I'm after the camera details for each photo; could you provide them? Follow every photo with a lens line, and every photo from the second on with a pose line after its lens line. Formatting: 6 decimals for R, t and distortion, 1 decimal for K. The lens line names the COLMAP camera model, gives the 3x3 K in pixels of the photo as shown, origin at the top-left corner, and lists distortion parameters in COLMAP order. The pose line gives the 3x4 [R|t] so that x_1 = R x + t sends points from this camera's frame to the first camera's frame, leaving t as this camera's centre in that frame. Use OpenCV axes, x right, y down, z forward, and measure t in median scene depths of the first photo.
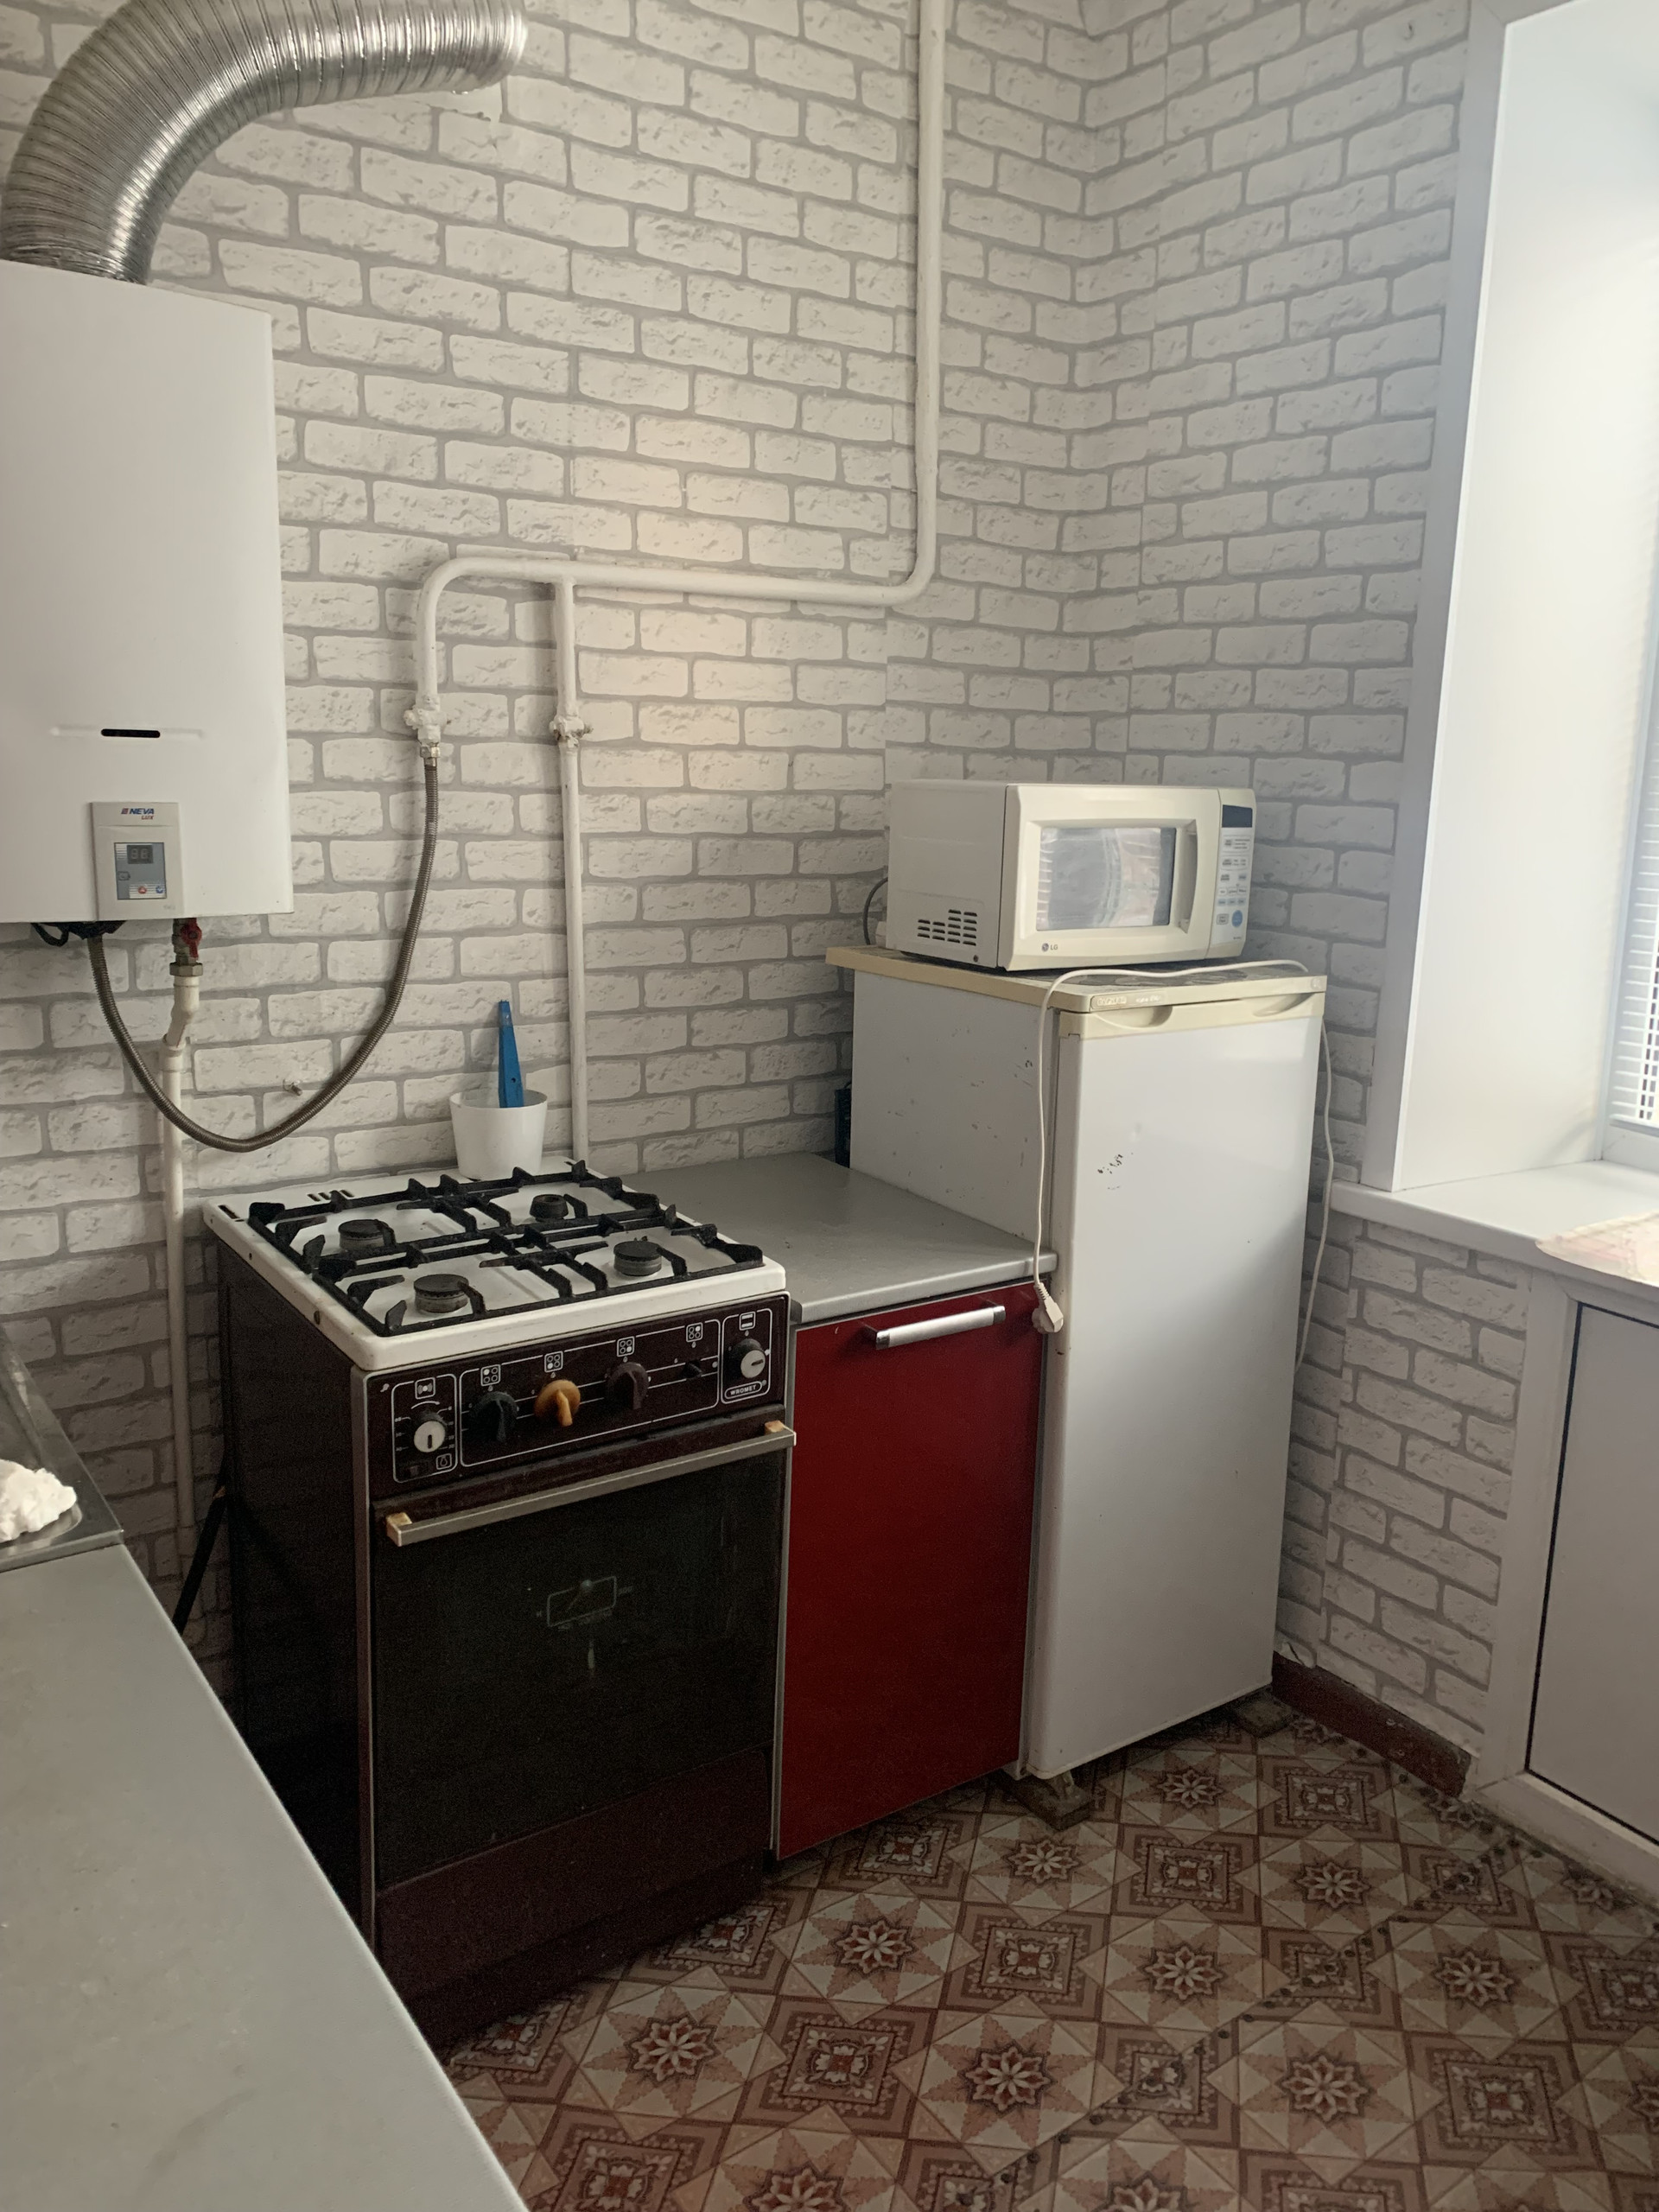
lens RADIAL K [[1680.3, 0, 845.4], [0, 1680.3, 1103.0], [0, 0, 1]] dist [0.014602, -0.013401]
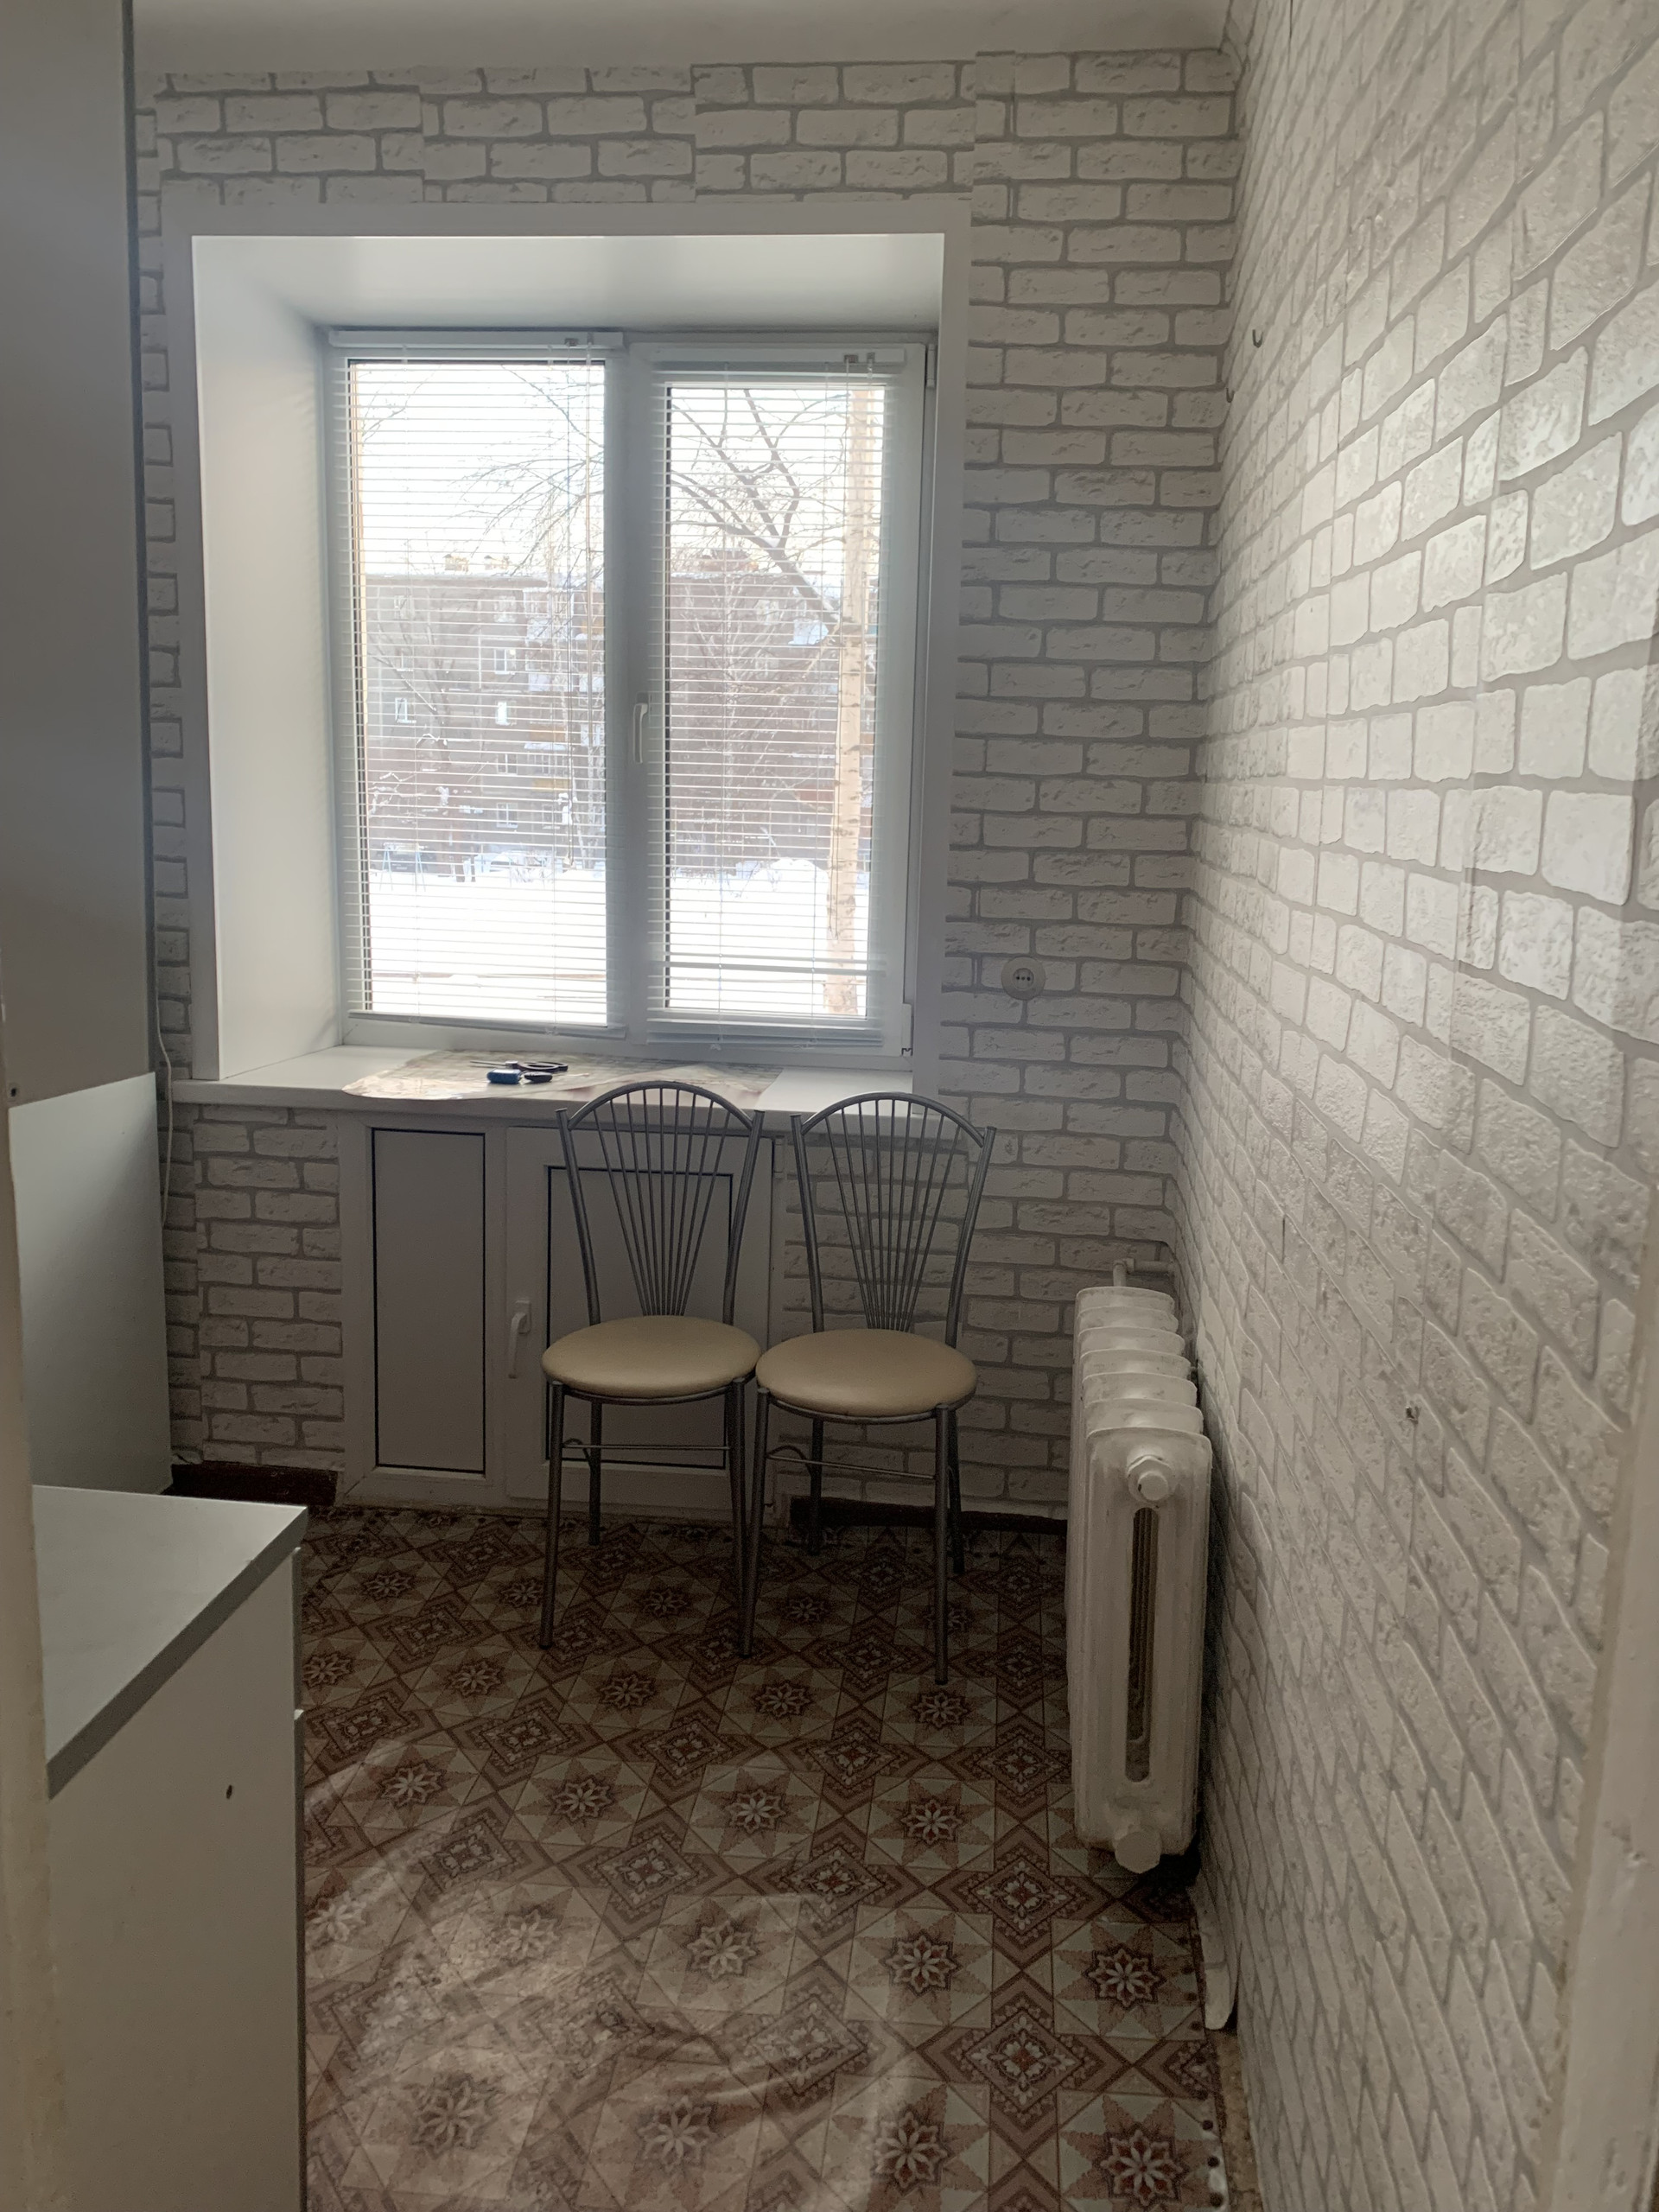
lens RADIAL K [[1680.3, 0, 818.6], [0, 1680.3, 1107.9], [0, 0, 1]] dist [0.014602, -0.013401]
pose [[0.683049, -0.141544, 0.716526, -0.312398], [0.136435, 0.988501, 0.065209, 0.052443], [-0.717516, 0.053218, 0.694506, -0.269967]]
